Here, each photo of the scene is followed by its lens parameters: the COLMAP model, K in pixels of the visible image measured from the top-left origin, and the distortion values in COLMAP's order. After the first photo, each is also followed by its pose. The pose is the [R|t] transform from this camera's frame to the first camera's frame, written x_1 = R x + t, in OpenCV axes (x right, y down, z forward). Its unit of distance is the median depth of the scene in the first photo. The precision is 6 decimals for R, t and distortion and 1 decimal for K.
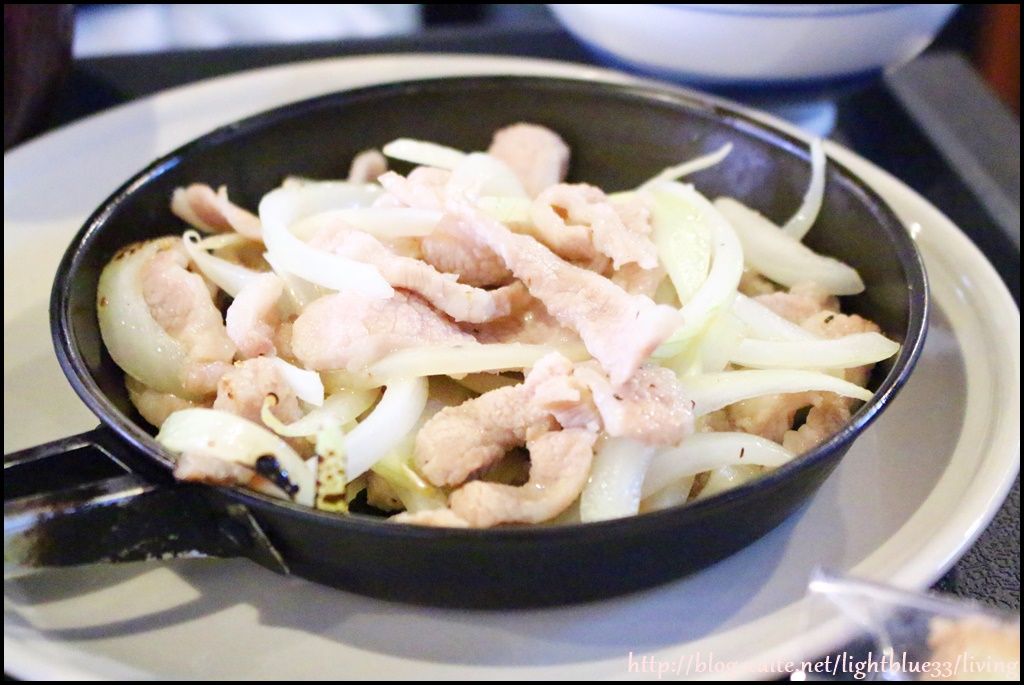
lens RADIAL K [[2036.2, 0, 512.0], [0, 2036.2, 342.5], [0, 0, 1]] dist [-0.052656, 0.012583]
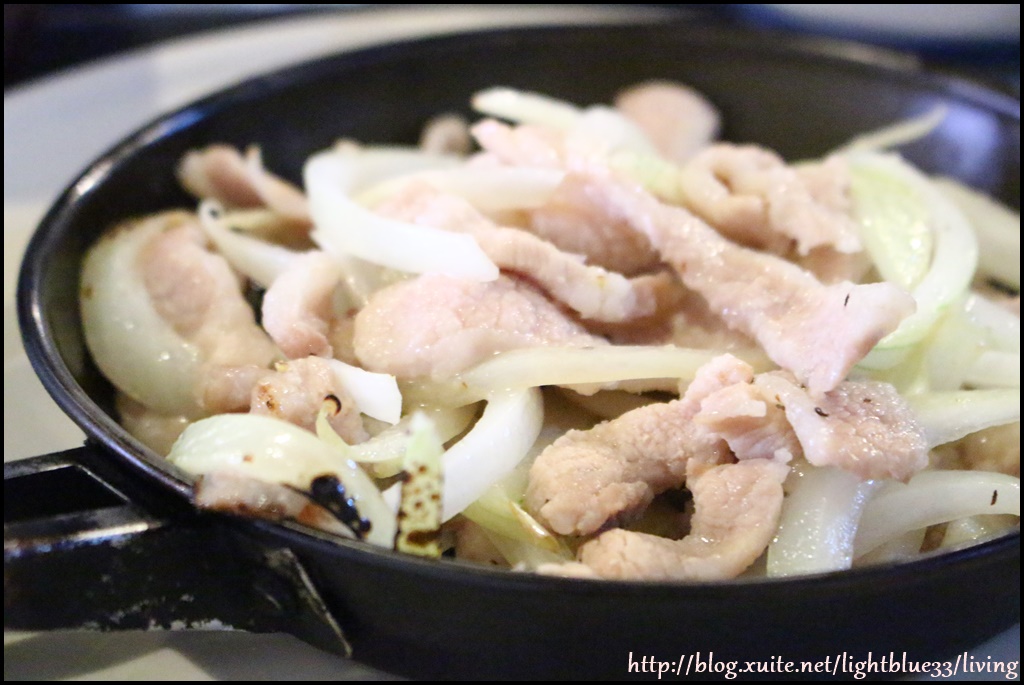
lens RADIAL K [[2550.7, 0, 512.0], [0, 2550.7, 342.5], [0, 0, 1]] dist [-0.002452, -0.281035]
pose [[0.999599, 0.016346, -0.023137, -0.033593], [-0.017533, 0.998492, -0.052031, 0.048697], [0.022252, 0.052415, 0.998377, 0.111641]]
